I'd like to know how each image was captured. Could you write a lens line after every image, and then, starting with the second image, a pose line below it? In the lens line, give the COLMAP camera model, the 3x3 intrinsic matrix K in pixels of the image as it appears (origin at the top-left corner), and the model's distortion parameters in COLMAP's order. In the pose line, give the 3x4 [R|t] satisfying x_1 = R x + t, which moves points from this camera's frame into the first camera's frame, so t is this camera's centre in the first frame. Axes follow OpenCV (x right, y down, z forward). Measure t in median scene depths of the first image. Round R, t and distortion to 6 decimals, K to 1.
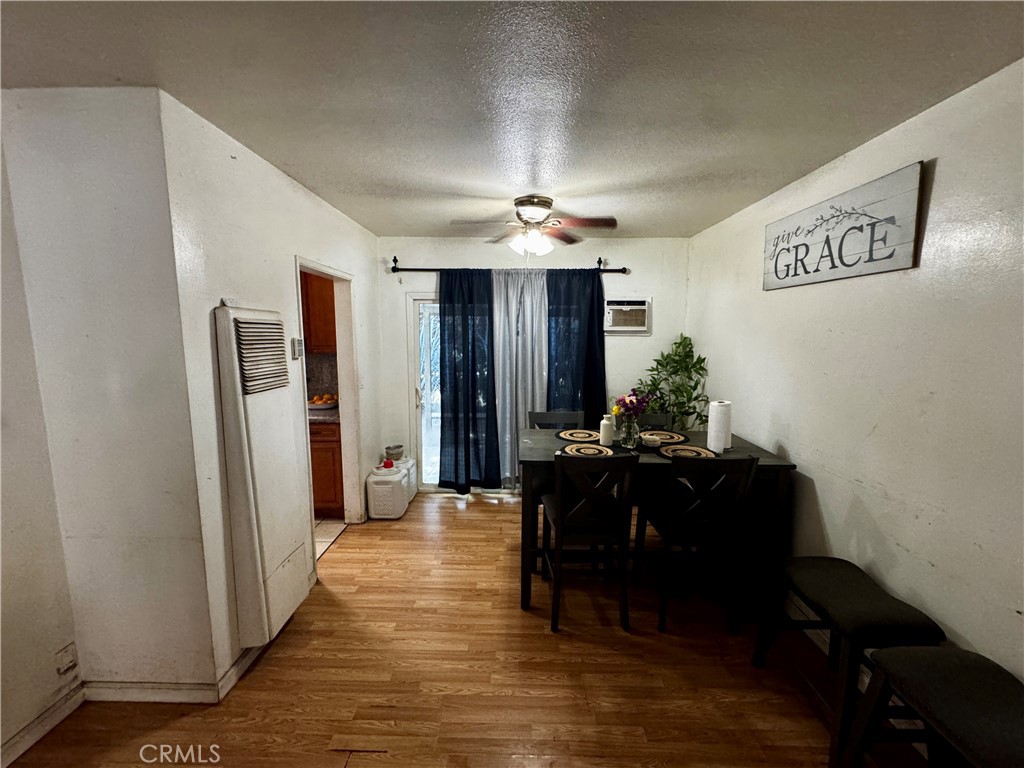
lens RADIAL K [[409.6, 0, 512.3], [0, 409.6, 383.1], [0, 0, 1]] dist [-0.003372, 0.000116]
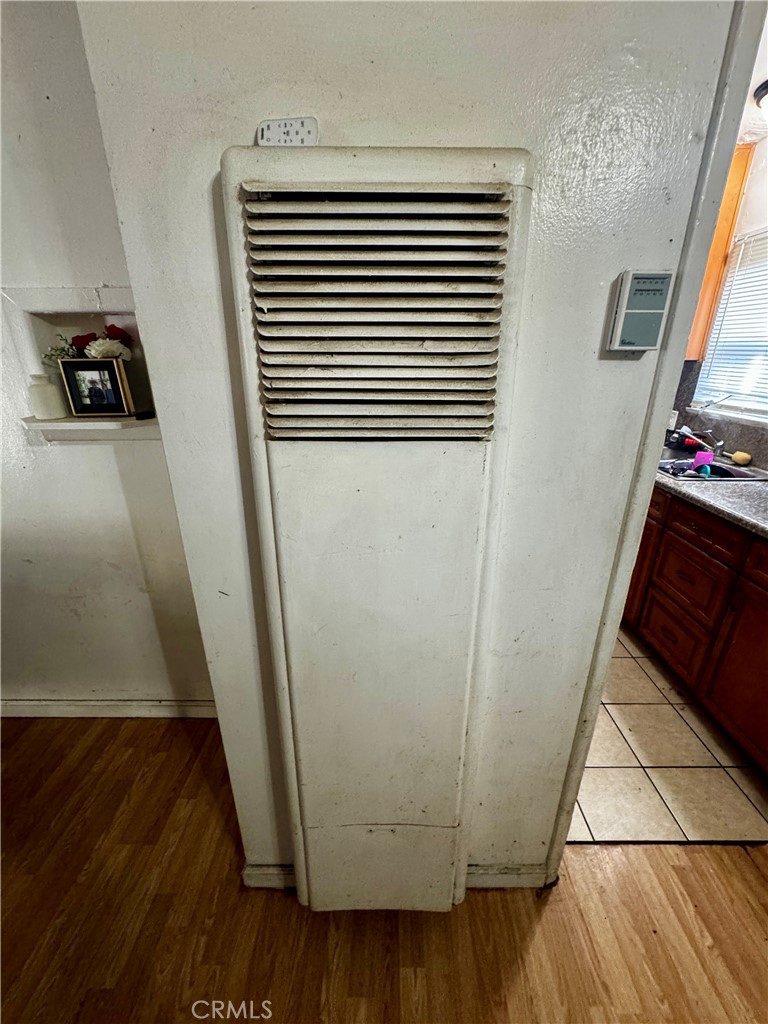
lens RADIAL K [[409.6, 0, 384.0], [0, 409.6, 512.0], [0, 0, 1]] dist [-0.003372, 0.000116]
pose [[0.006670, 0.357019, -0.934073, -0.149875], [-0.113975, 0.928278, 0.353990, -0.025445], [0.993461, 0.104100, 0.046883, 0.547398]]
